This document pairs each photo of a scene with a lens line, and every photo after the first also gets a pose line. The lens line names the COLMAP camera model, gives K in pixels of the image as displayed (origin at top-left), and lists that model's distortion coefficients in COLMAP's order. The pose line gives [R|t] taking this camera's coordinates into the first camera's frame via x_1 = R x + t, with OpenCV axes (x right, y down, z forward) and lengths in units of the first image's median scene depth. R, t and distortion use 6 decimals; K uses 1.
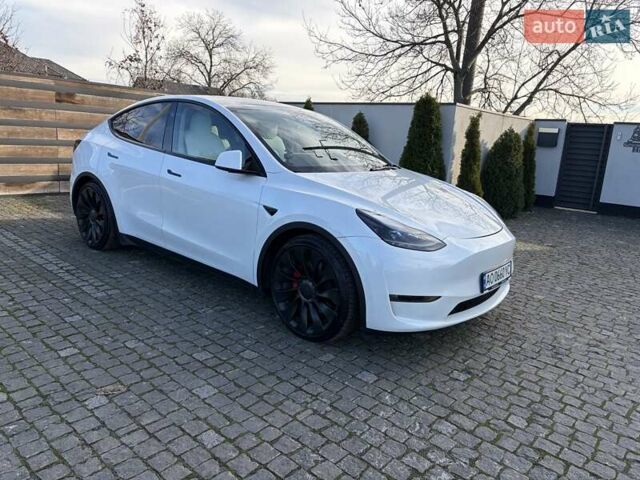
lens RADIAL K [[480.8, 0, 321.1], [0, 480.8, 218.3], [0, 0, 1]] dist [0.064596, -0.075444]
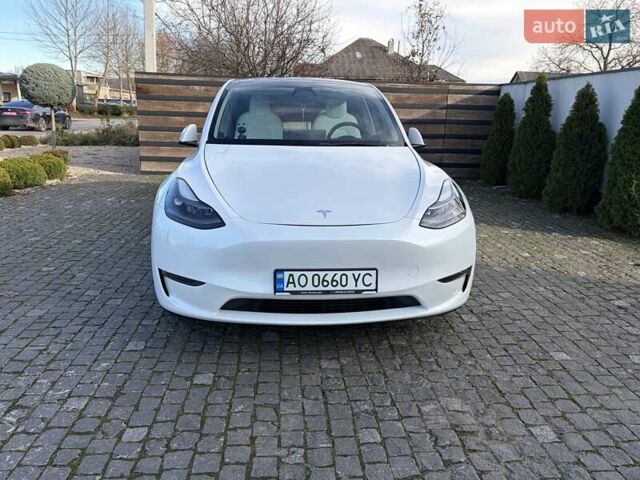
lens RADIAL K [[487.8, 0, 322.0], [0, 487.8, 215.4], [0, 0, 1]] dist [0.061135, -0.072891]
pose [[0.715977, 0.099440, -0.691006, 0.373642], [-0.102561, 0.994046, 0.036783, -0.004040], [0.690549, 0.044534, 0.721913, 0.192527]]
